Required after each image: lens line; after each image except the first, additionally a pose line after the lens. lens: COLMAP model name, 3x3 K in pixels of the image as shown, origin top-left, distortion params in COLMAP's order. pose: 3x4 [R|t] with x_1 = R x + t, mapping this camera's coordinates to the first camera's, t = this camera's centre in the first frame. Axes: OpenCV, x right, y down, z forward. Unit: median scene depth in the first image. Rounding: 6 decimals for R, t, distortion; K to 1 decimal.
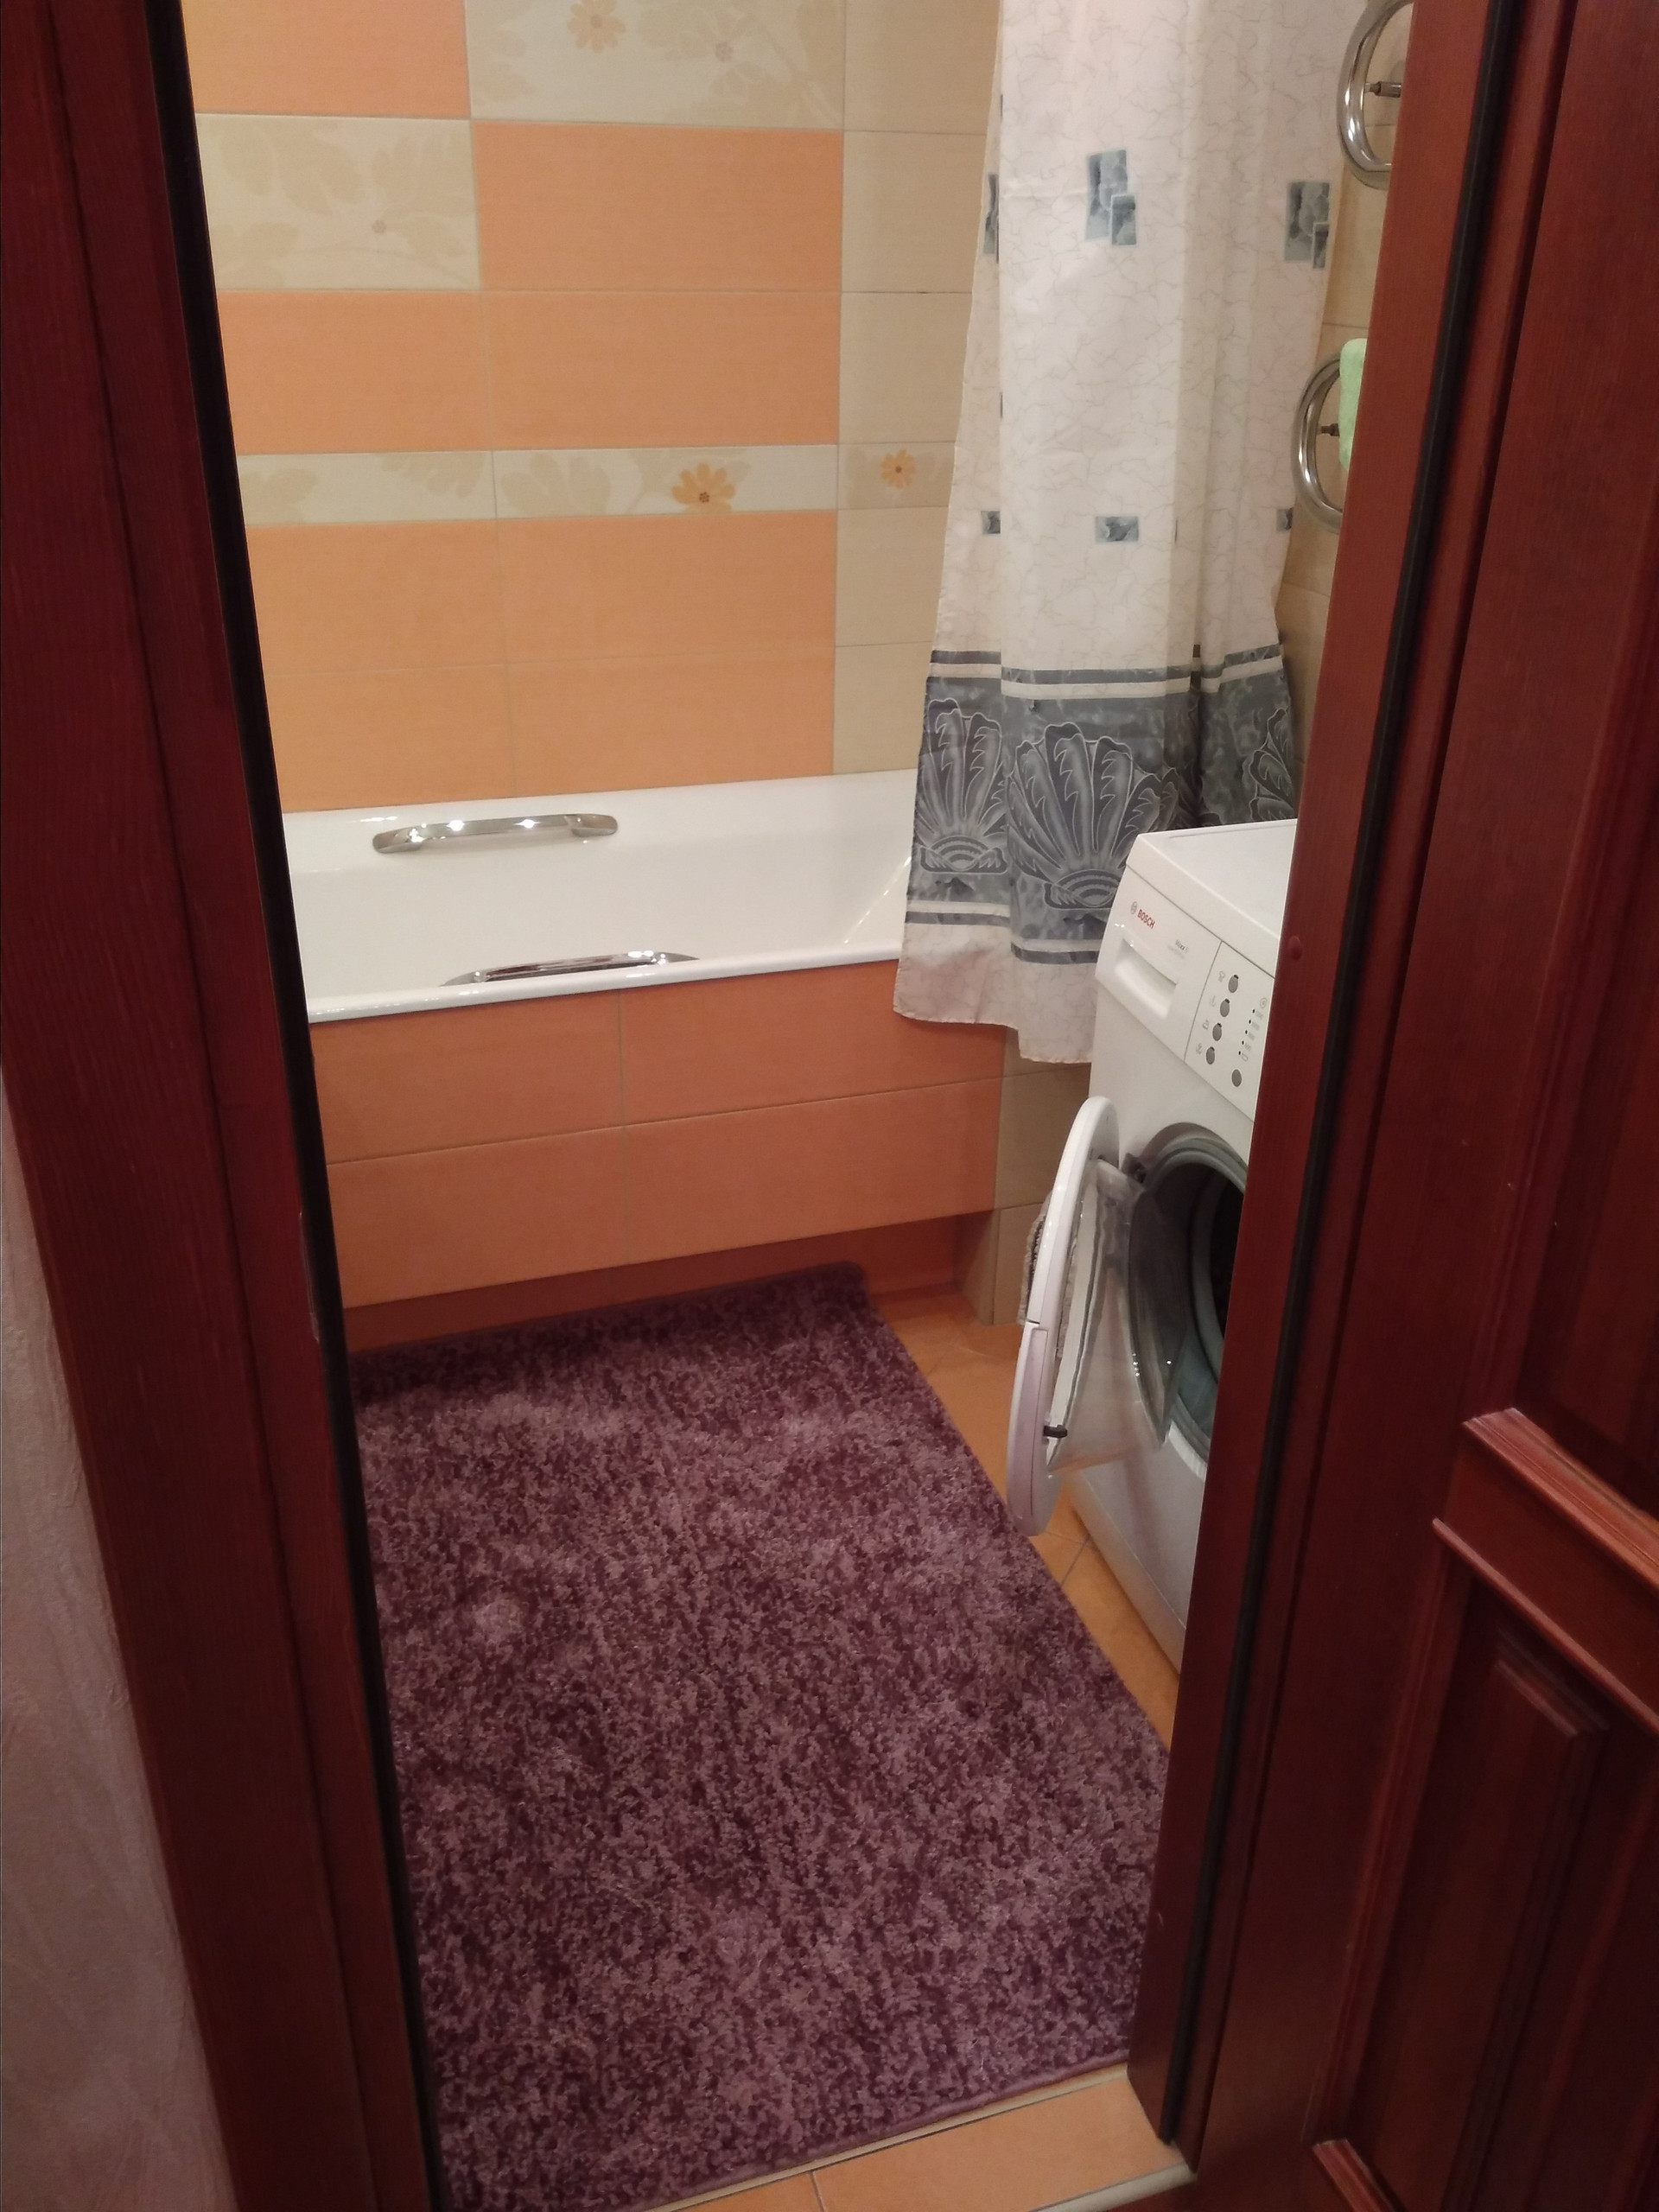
lens RADIAL K [[1799.8, 0, 821.0], [0, 1799.8, 1110.7], [0, 0, 1]] dist [0.115758, -0.209986]
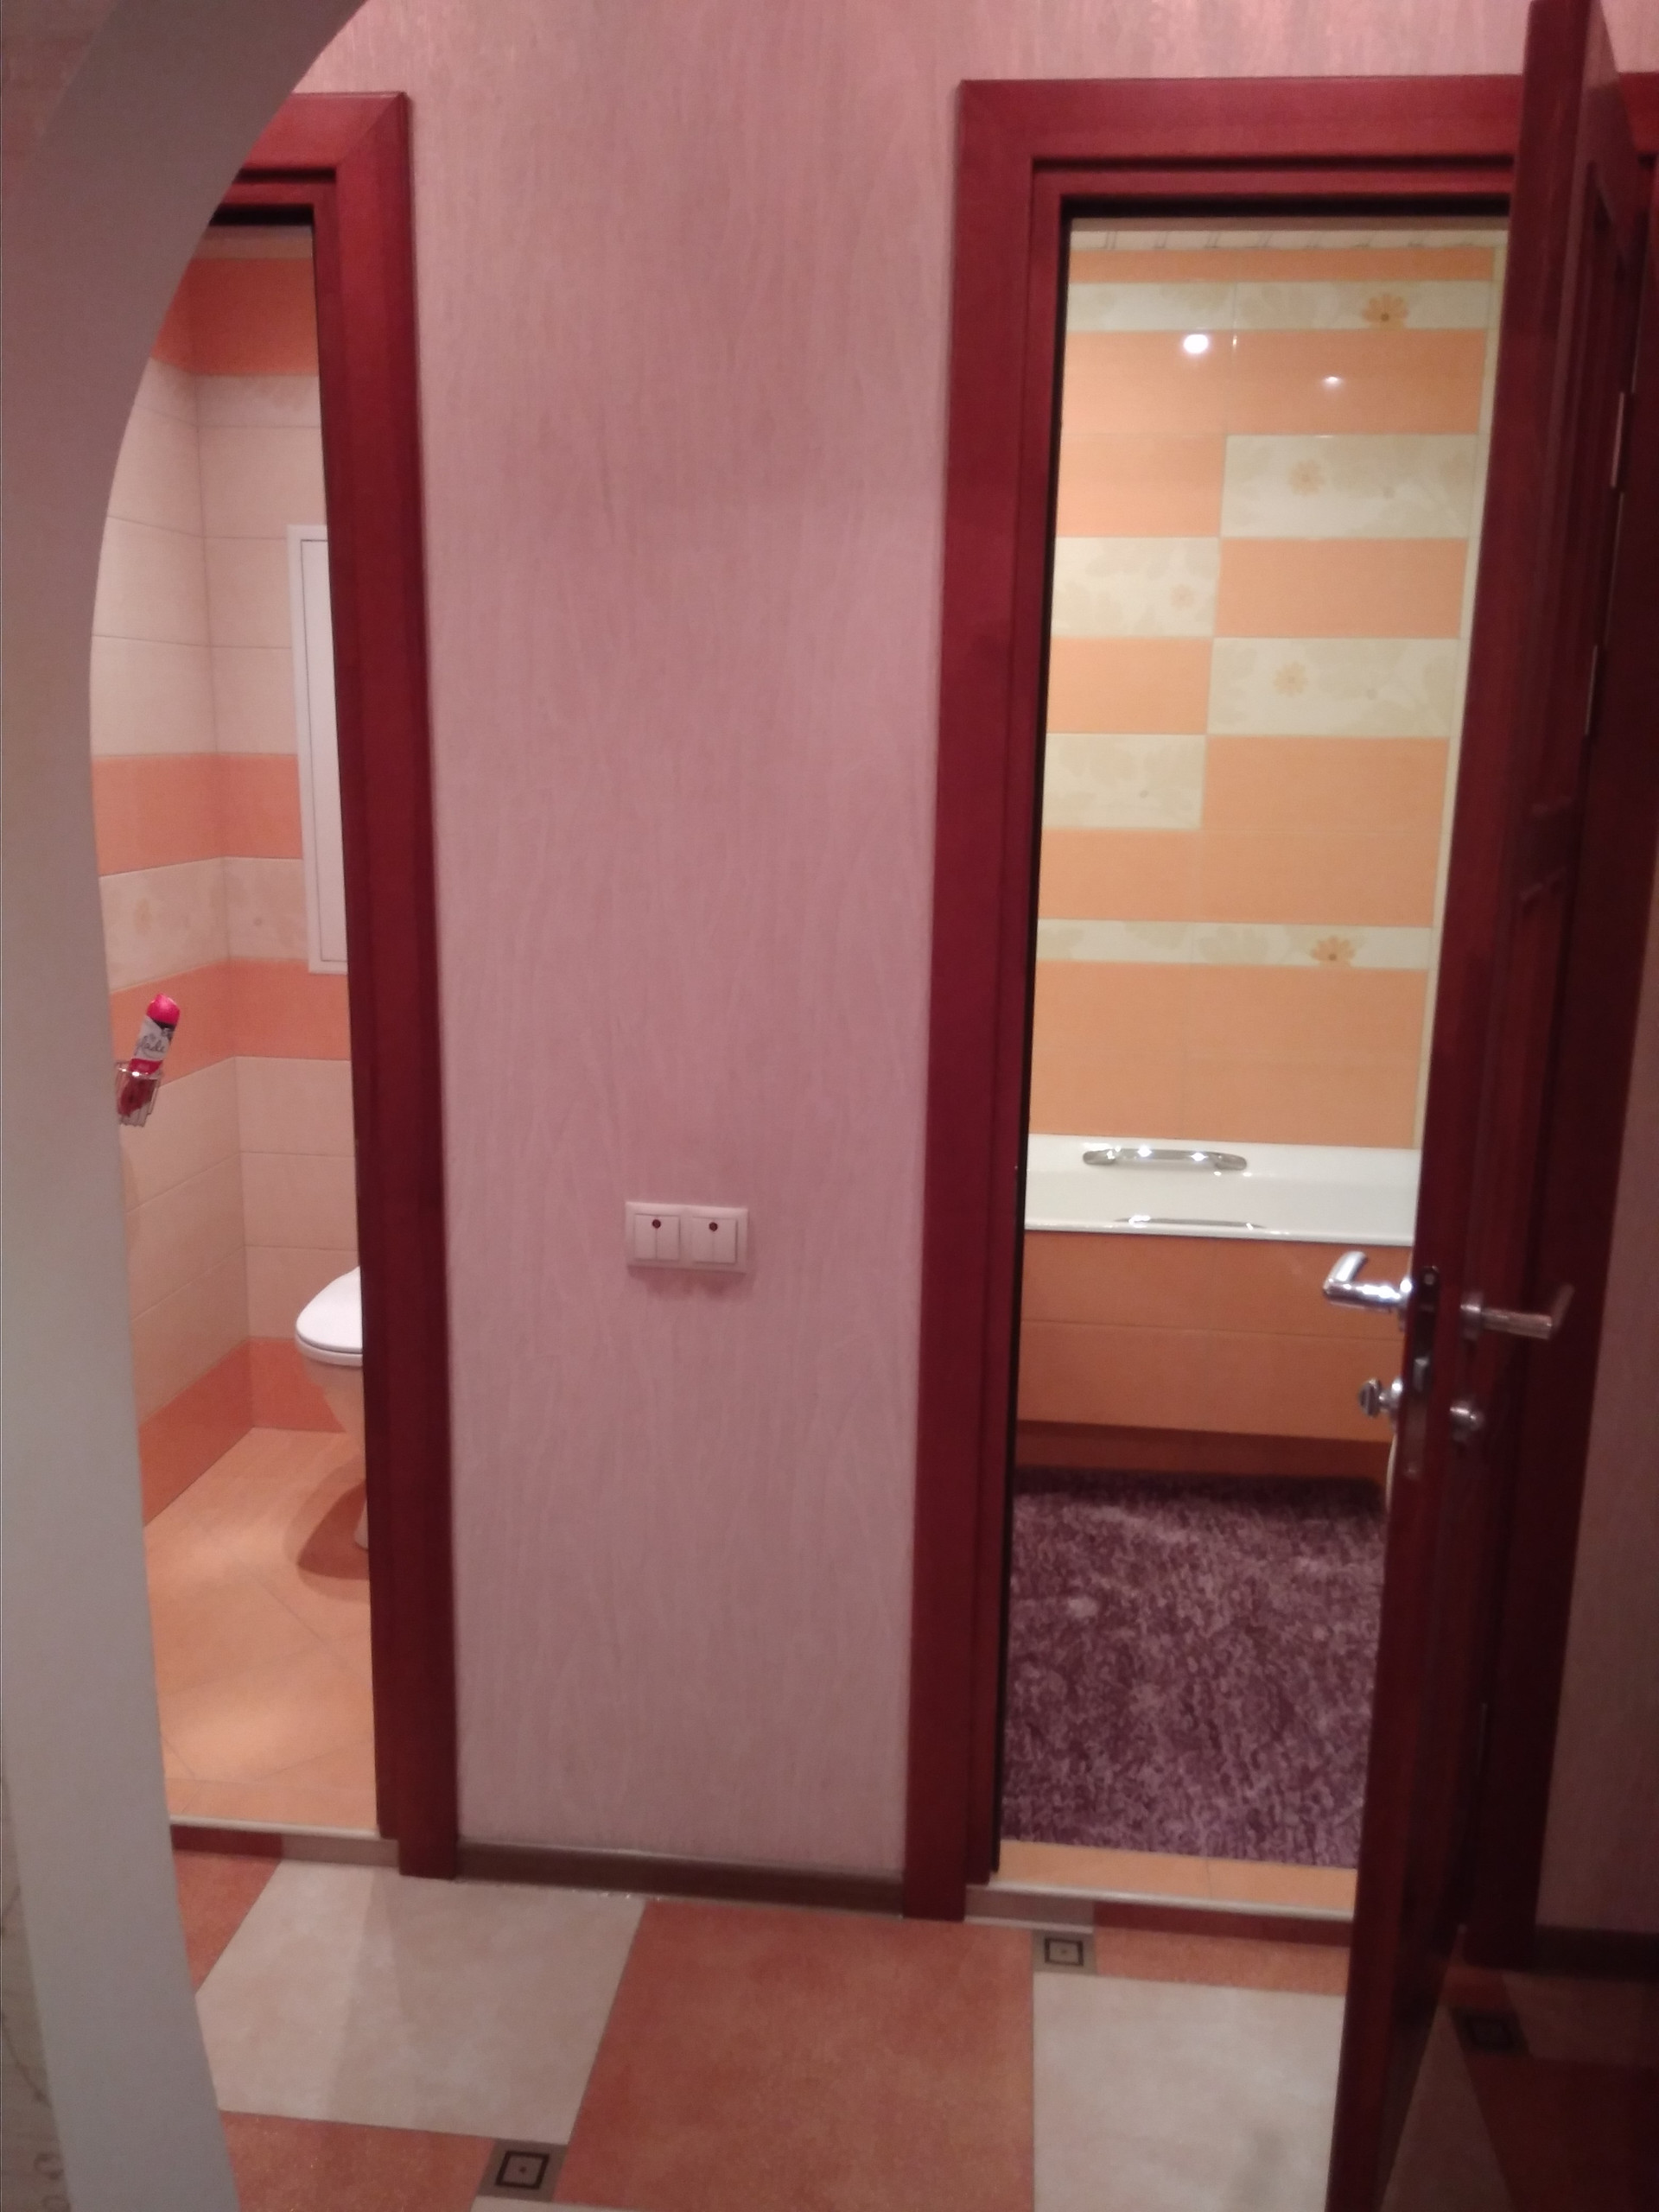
lens RADIAL K [[1789.0, 0, 833.6], [0, 1789.0, 1114.1], [0, 0, 1]] dist [0.088090, -0.130509]
pose [[0.917002, 0.085987, -0.389503, 0.178044], [-0.180997, 0.959870, -0.214217, 0.218085], [0.355453, 0.266936, 0.895767, -0.537661]]
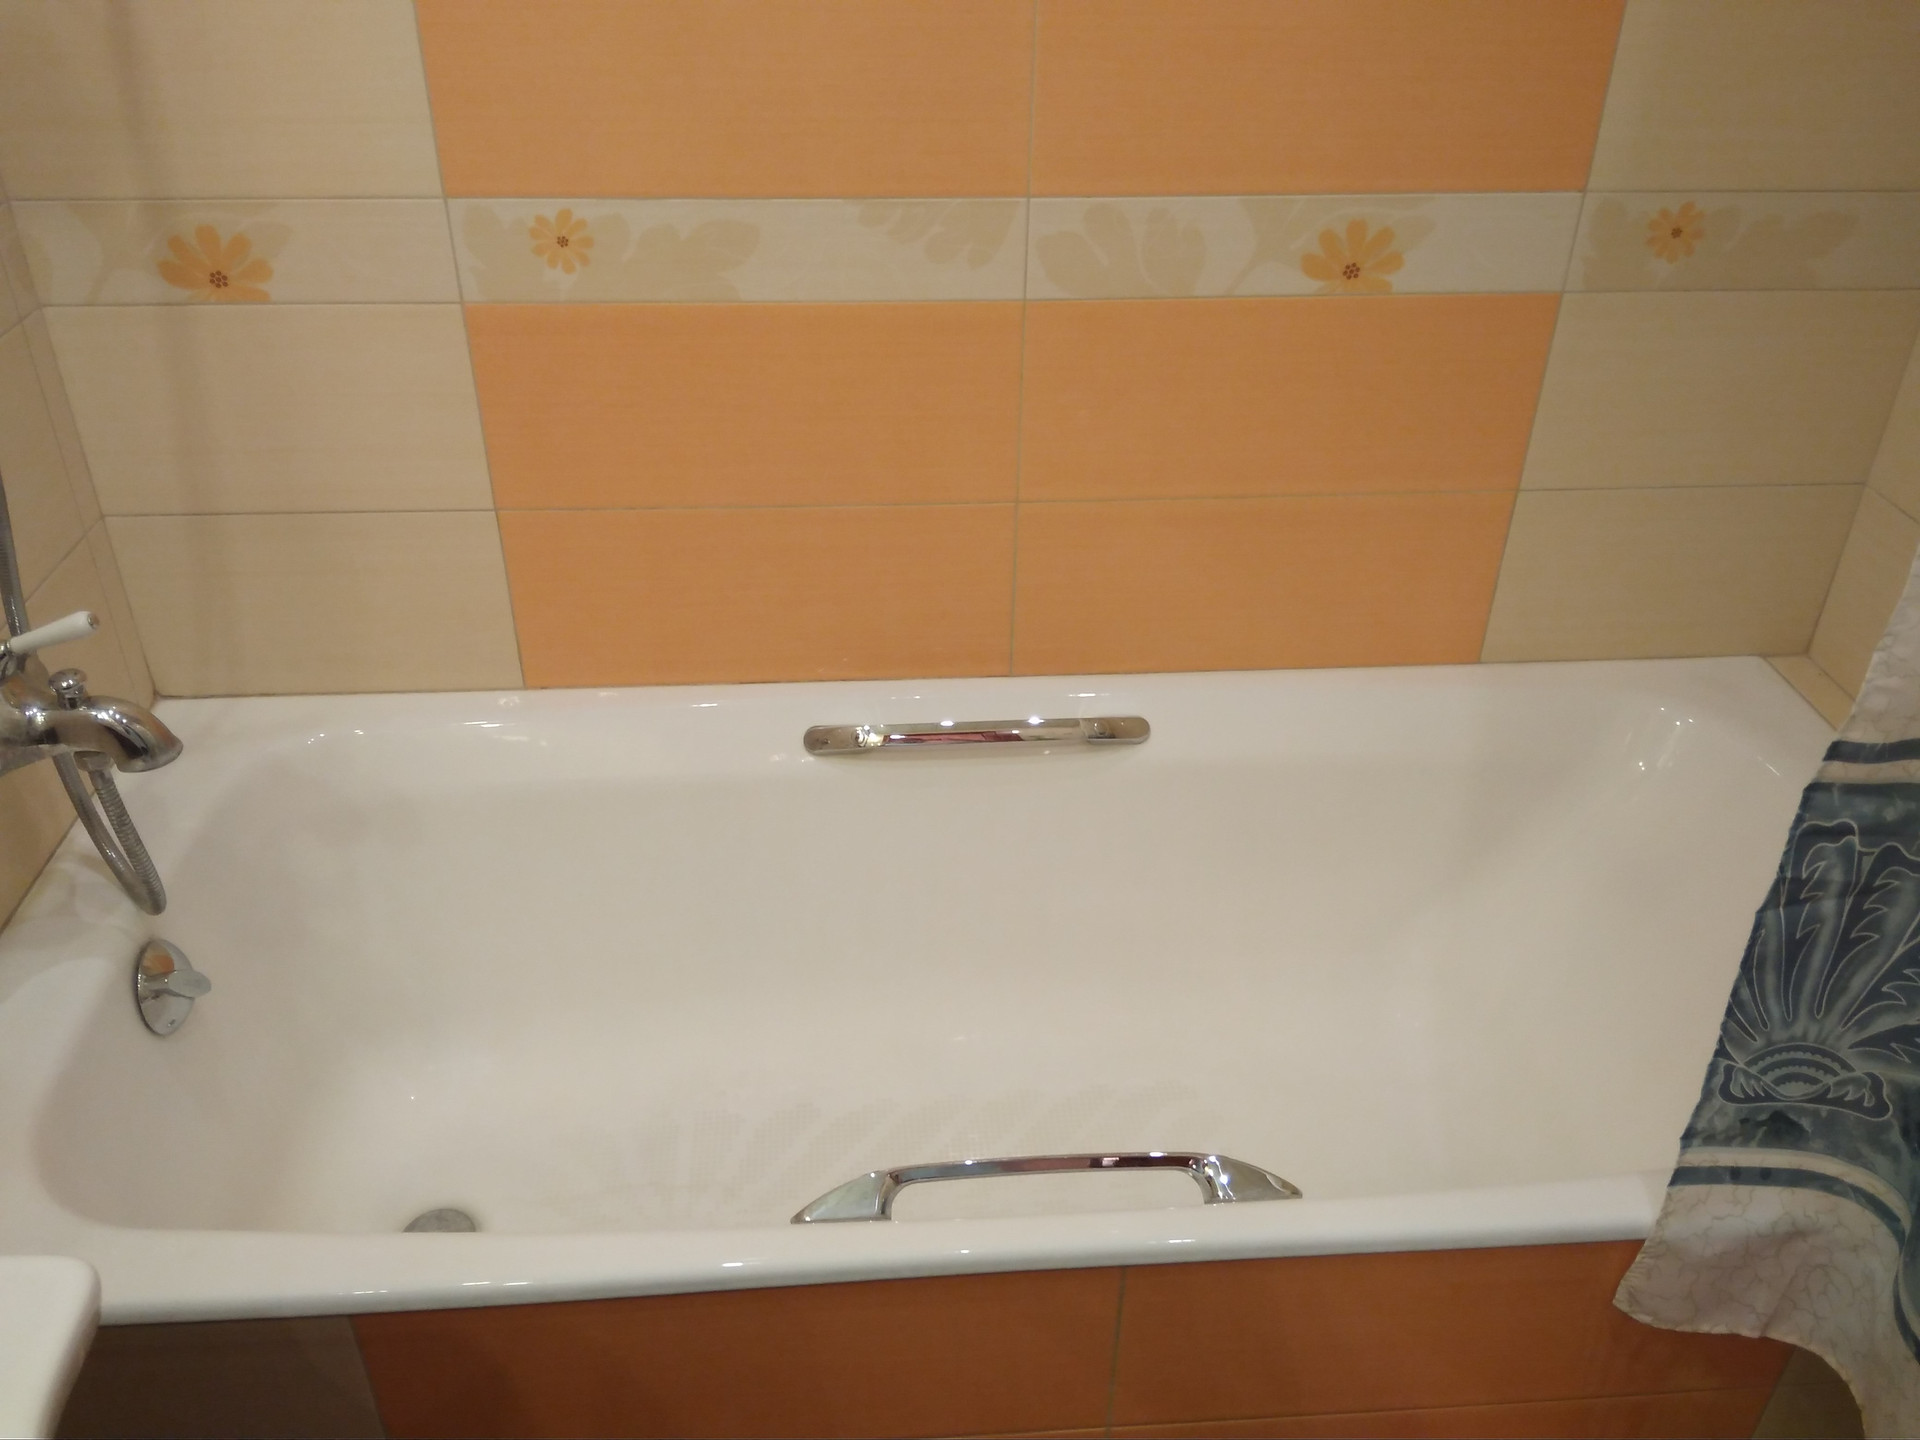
lens RADIAL K [[1562.2, 0, 949.1], [0, 1562.2, 712.2], [0, 0, 1]] dist [0.115758, -0.209986]
pose [[0.969971, 0.121965, -0.210430, -0.078068], [-0.104659, 0.990286, 0.091544, -0.262750], [0.219551, -0.066771, 0.973313, 0.502397]]
